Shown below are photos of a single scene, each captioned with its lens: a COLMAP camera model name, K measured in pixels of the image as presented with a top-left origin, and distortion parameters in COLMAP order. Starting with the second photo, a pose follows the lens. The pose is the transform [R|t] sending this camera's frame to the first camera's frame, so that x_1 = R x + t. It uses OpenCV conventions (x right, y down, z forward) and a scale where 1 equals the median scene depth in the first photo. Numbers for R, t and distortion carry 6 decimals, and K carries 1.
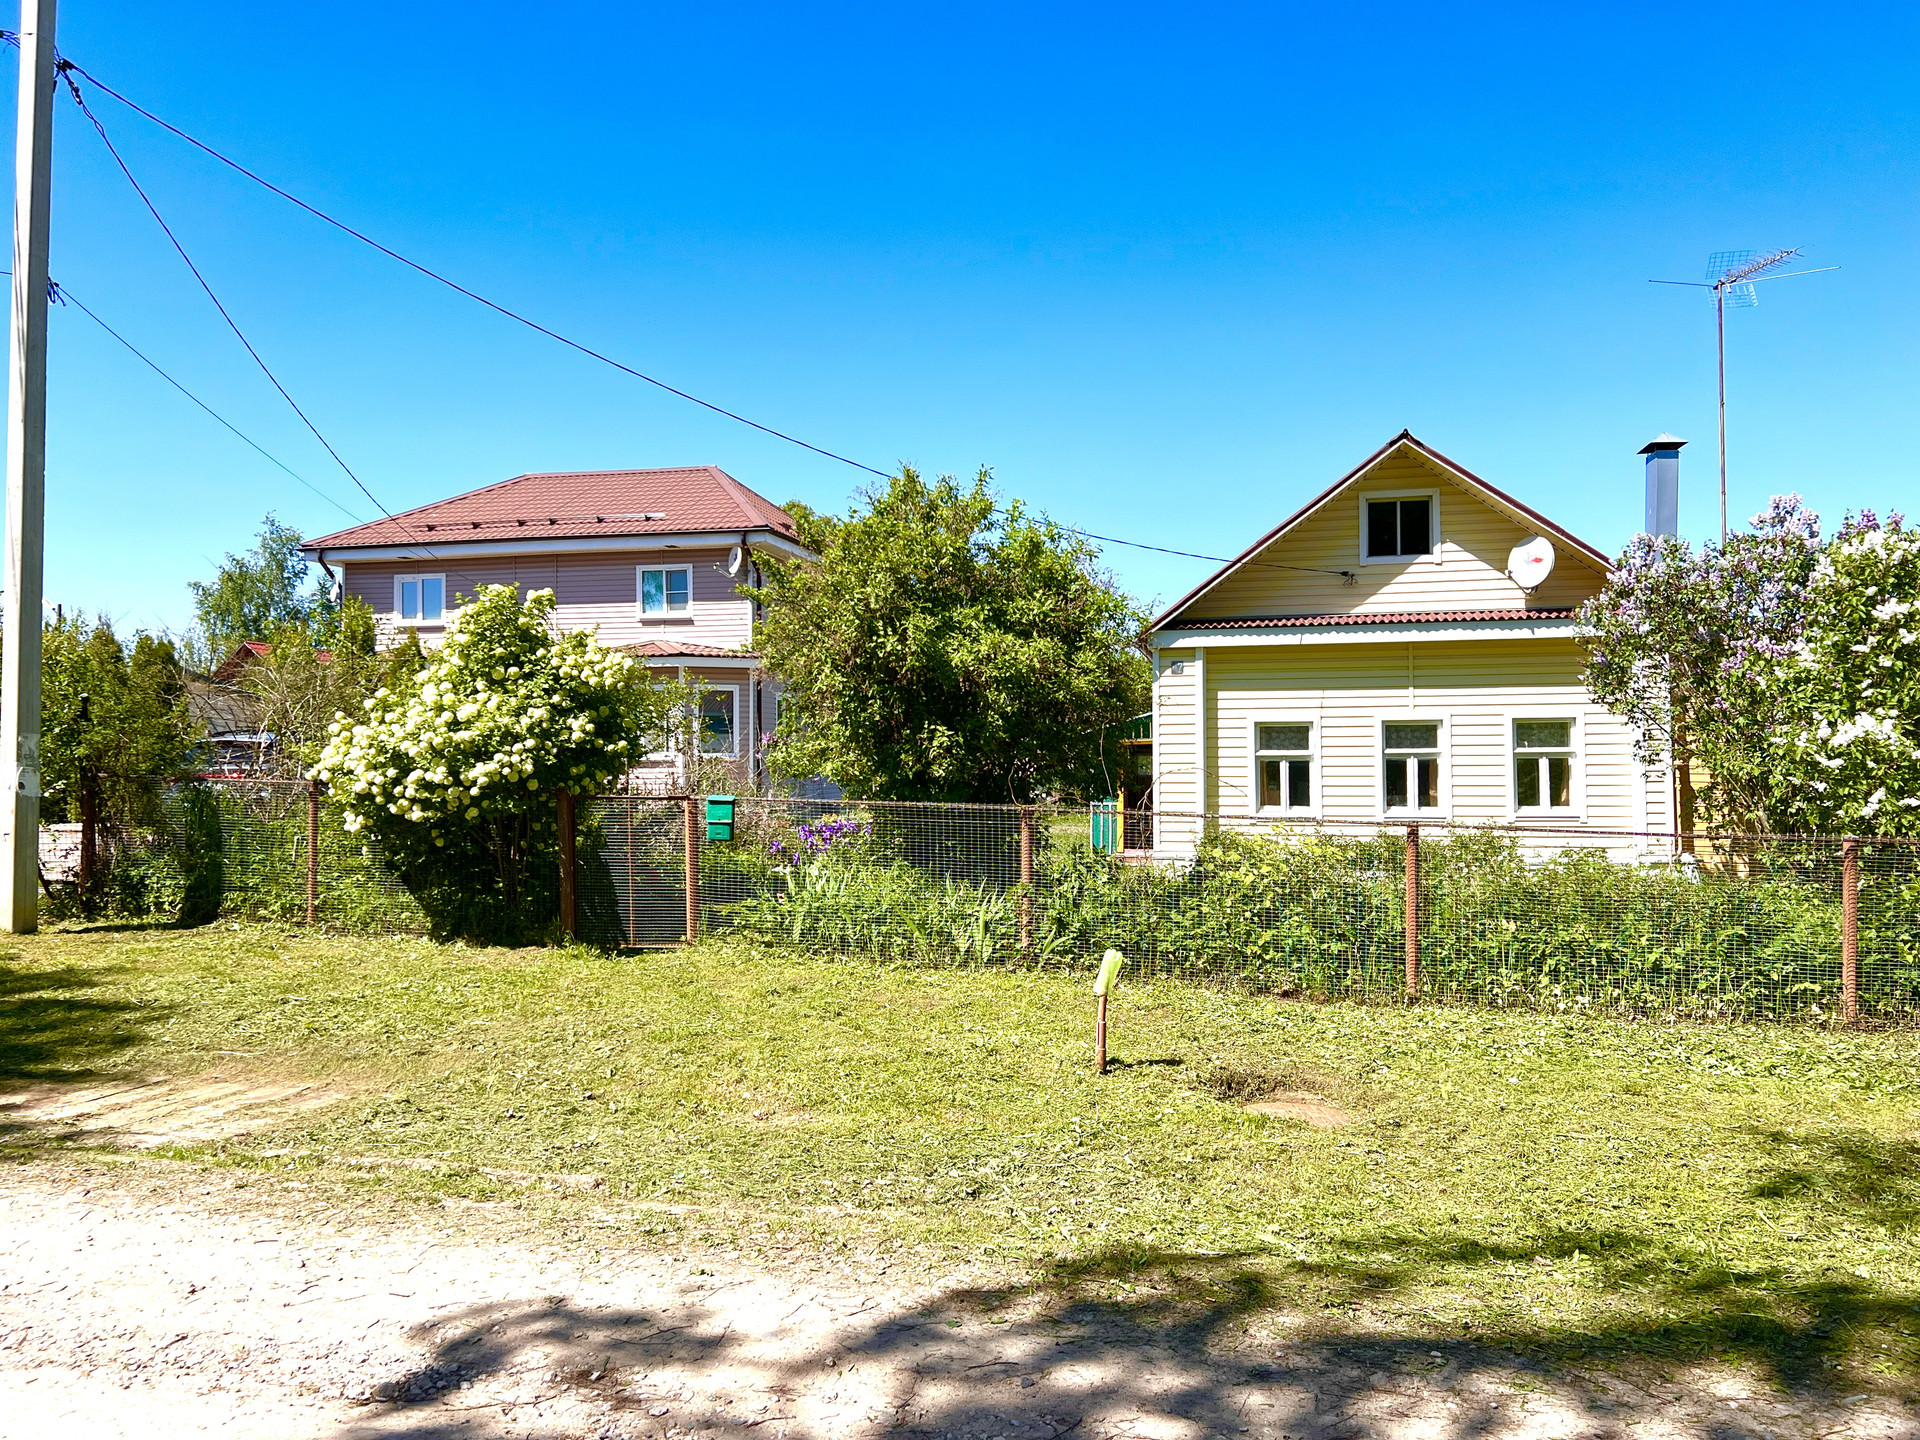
lens RADIAL K [[1443.6, 0, 933.7], [0, 1443.6, 729.4], [0, 0, 1]] dist [0.063163, -0.076480]
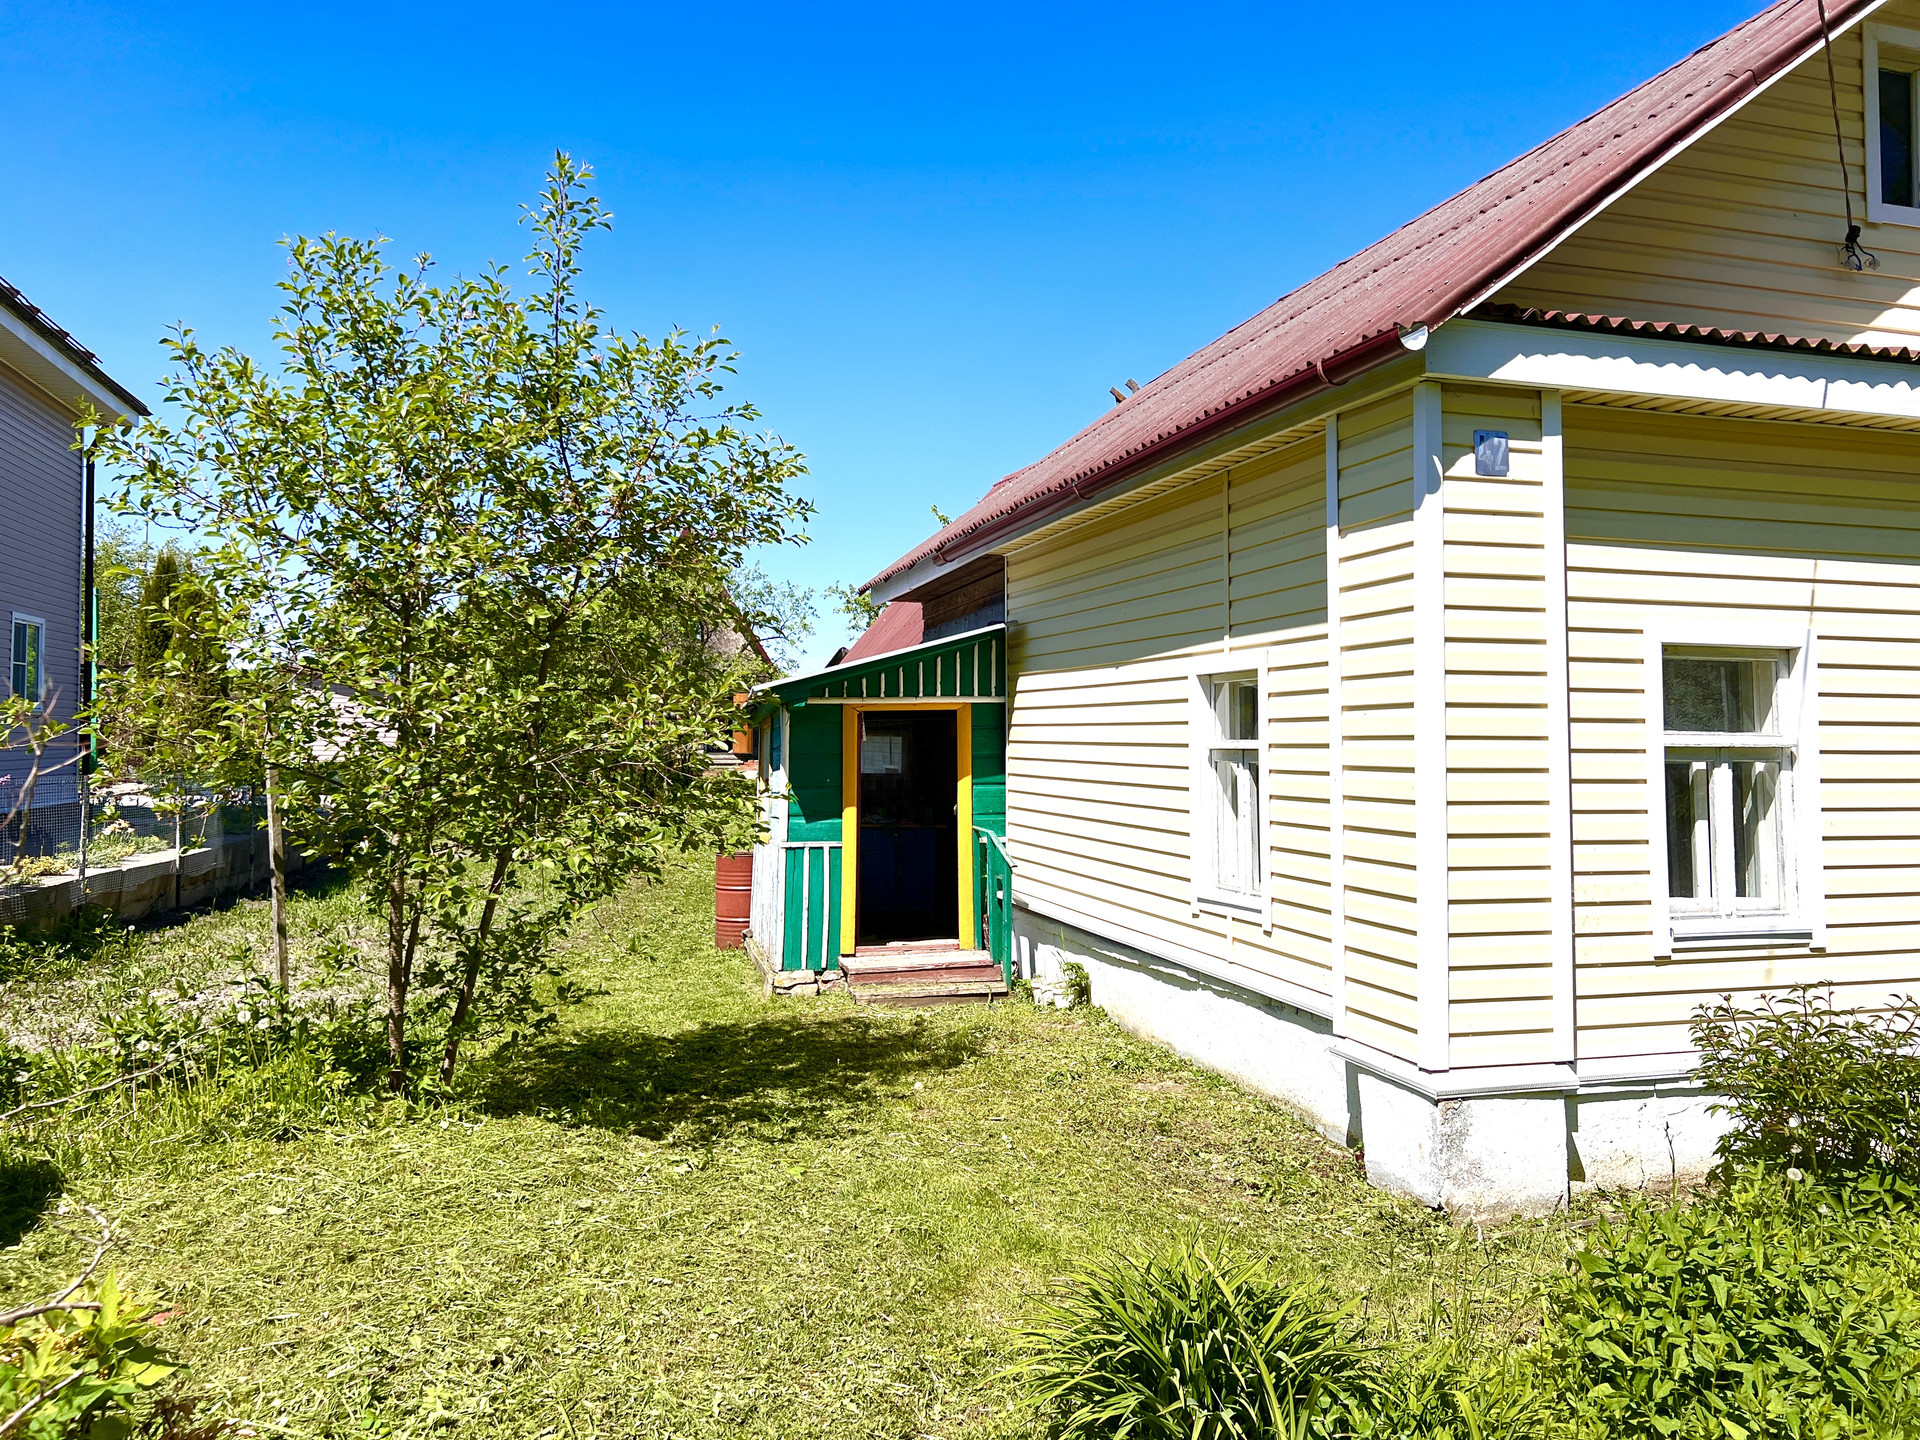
lens RADIAL K [[1443.6, 0, 964.9], [0, 1443.6, 710.2], [0, 0, 1]] dist [0.063163, -0.076480]
pose [[0.854046, 0.021276, 0.519763, -0.129572], [-0.024310, 0.999704, -0.000977, 0.022154], [-0.519630, -0.011801, 0.854310, 1.283359]]
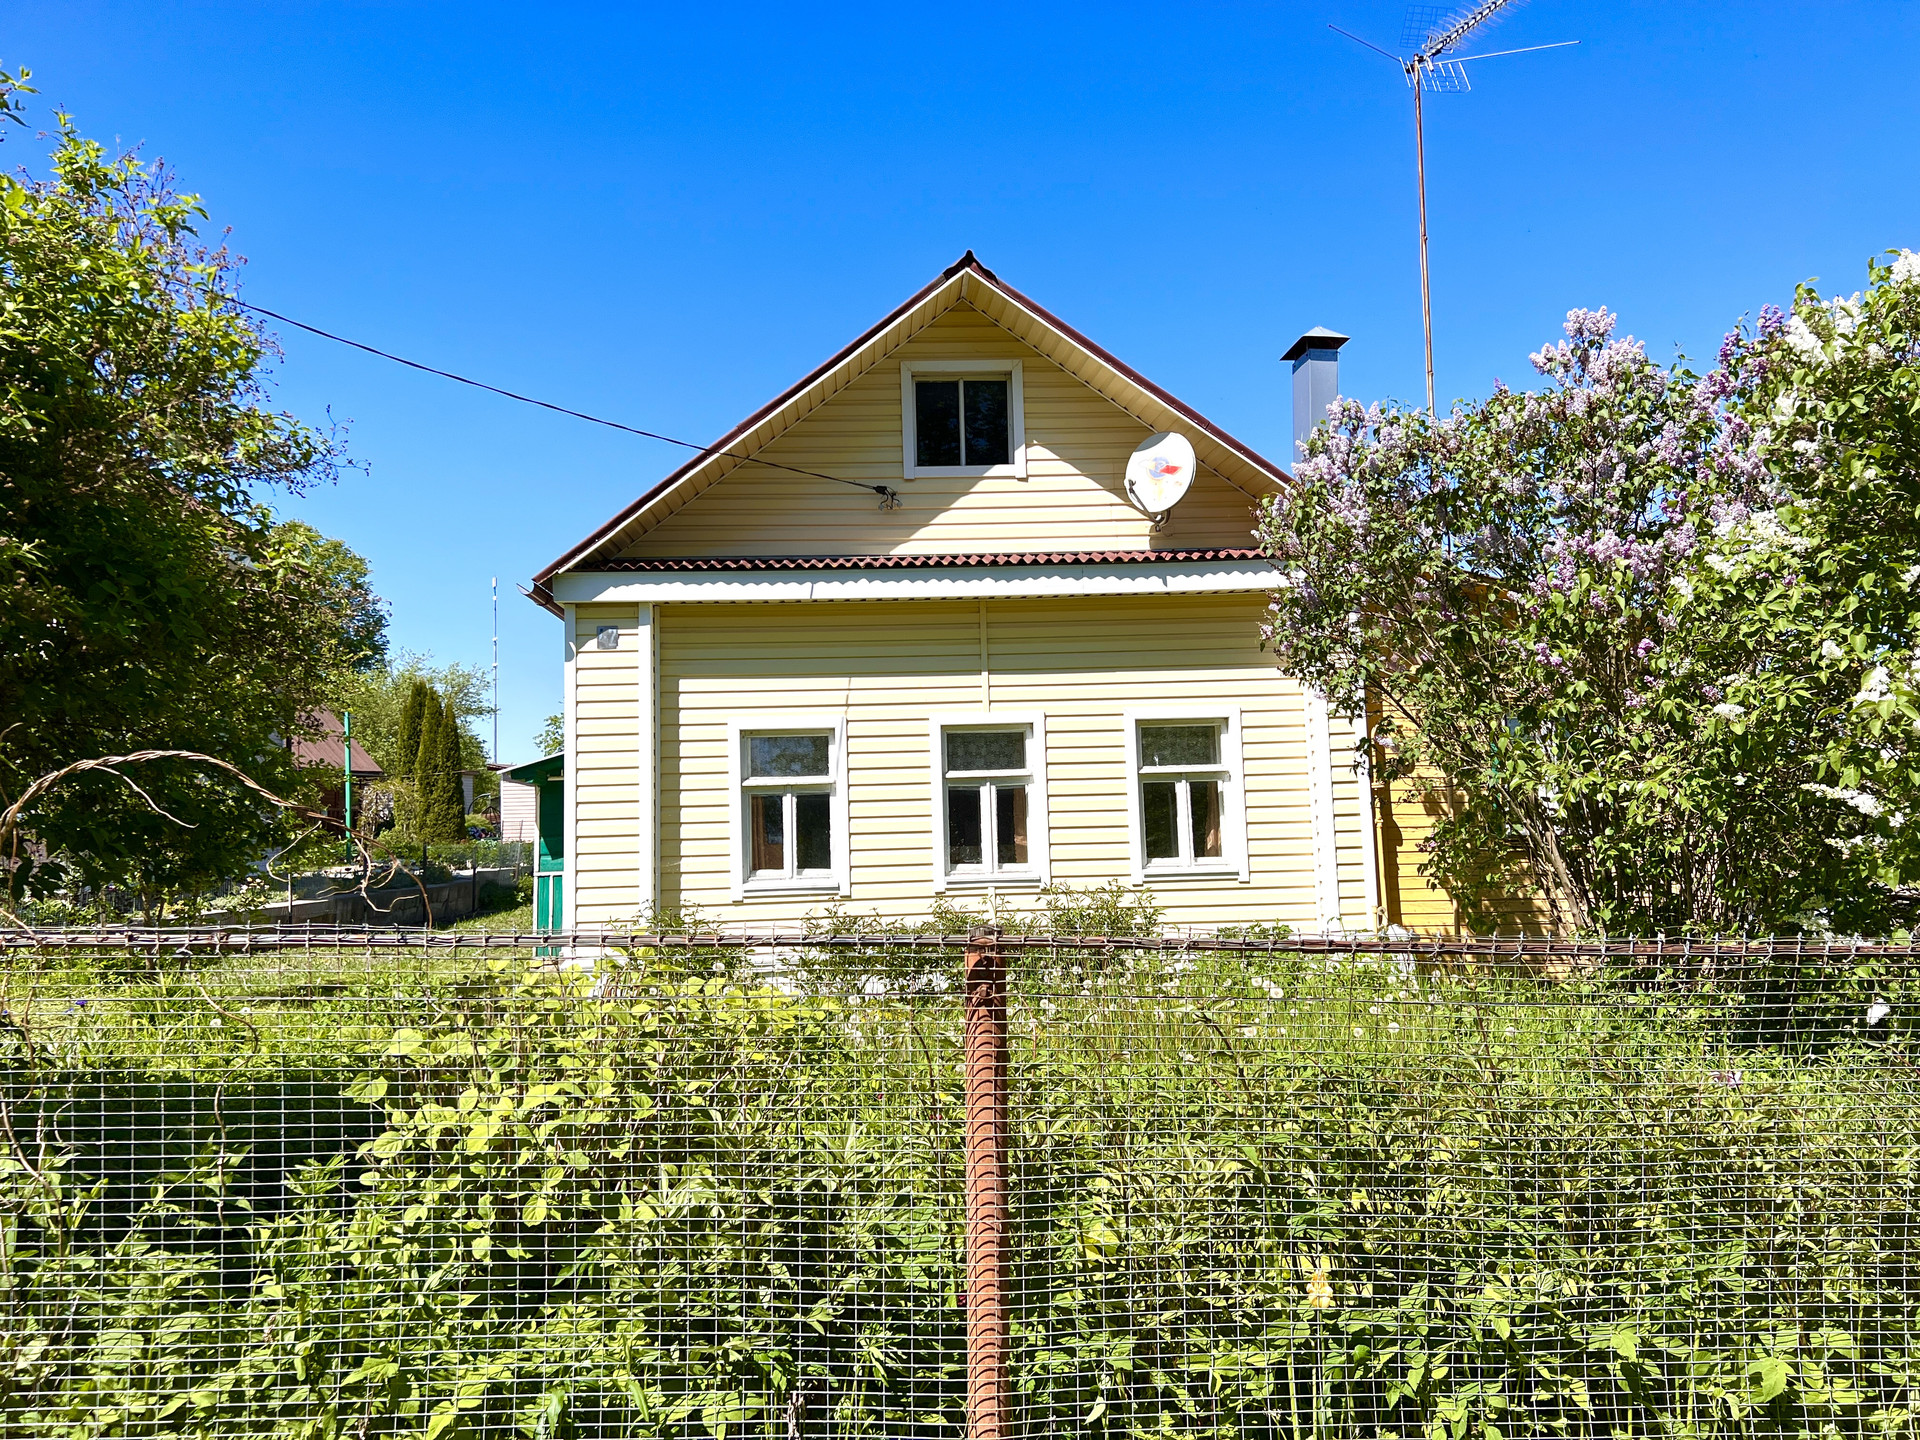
lens RADIAL K [[1443.6, 0, 960.9], [0, 1443.6, 733.8], [0, 0, 1]] dist [0.063163, -0.076480]
pose [[0.955830, -0.002666, 0.293908, 0.215173], [0.014256, 0.999202, -0.037301, 0.031713], [-0.293574, 0.039844, 0.955106, 0.649715]]
